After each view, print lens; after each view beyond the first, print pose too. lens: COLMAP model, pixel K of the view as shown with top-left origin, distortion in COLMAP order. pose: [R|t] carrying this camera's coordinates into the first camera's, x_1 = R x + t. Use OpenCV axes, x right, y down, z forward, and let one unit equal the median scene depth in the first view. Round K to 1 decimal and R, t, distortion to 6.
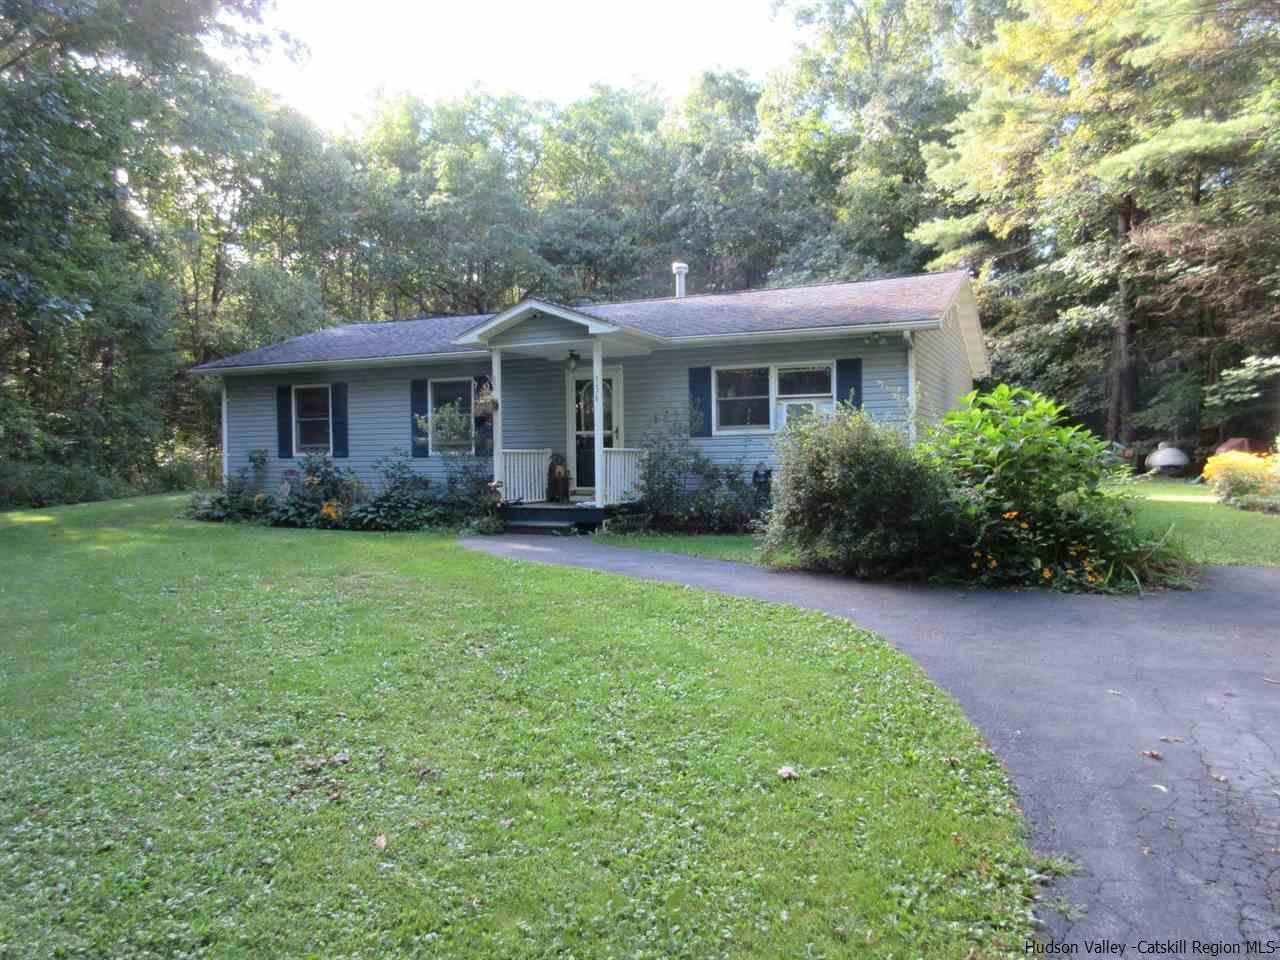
lens RADIAL K [[972.1, 0, 647.5], [0, 972.1, 480.3], [0, 0, 1]] dist [0.043930, 0.002125]
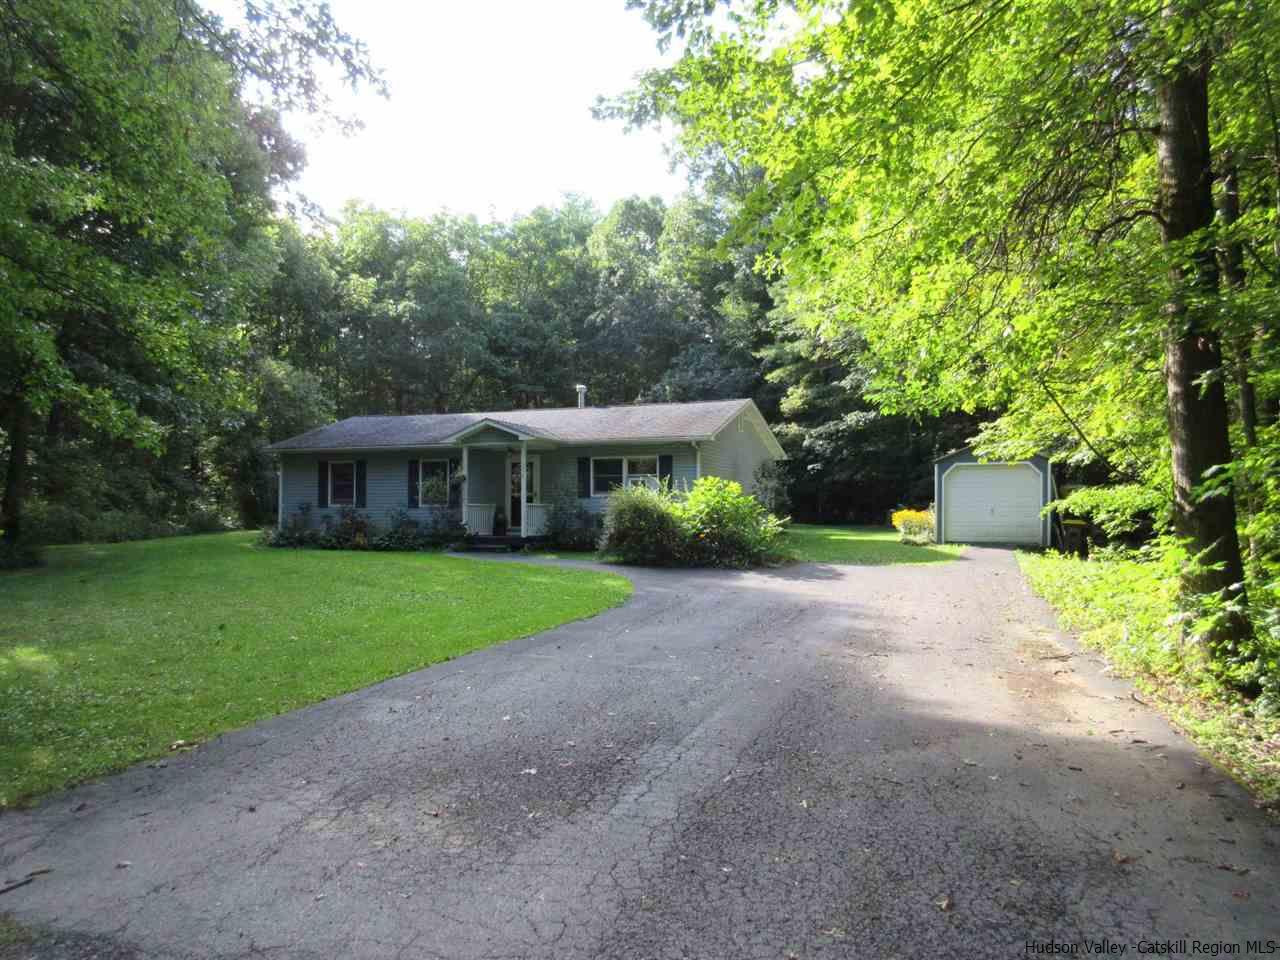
lens RADIAL K [[972.1, 0, 647.5], [0, 972.1, 480.3], [0, 0, 1]] dist [0.043930, 0.002125]
pose [[0.998154, 0.013172, 0.059295, 0.060562], [-0.009759, 0.998299, -0.057485, 0.020902], [-0.059951, 0.056800, 0.996584, -0.675680]]
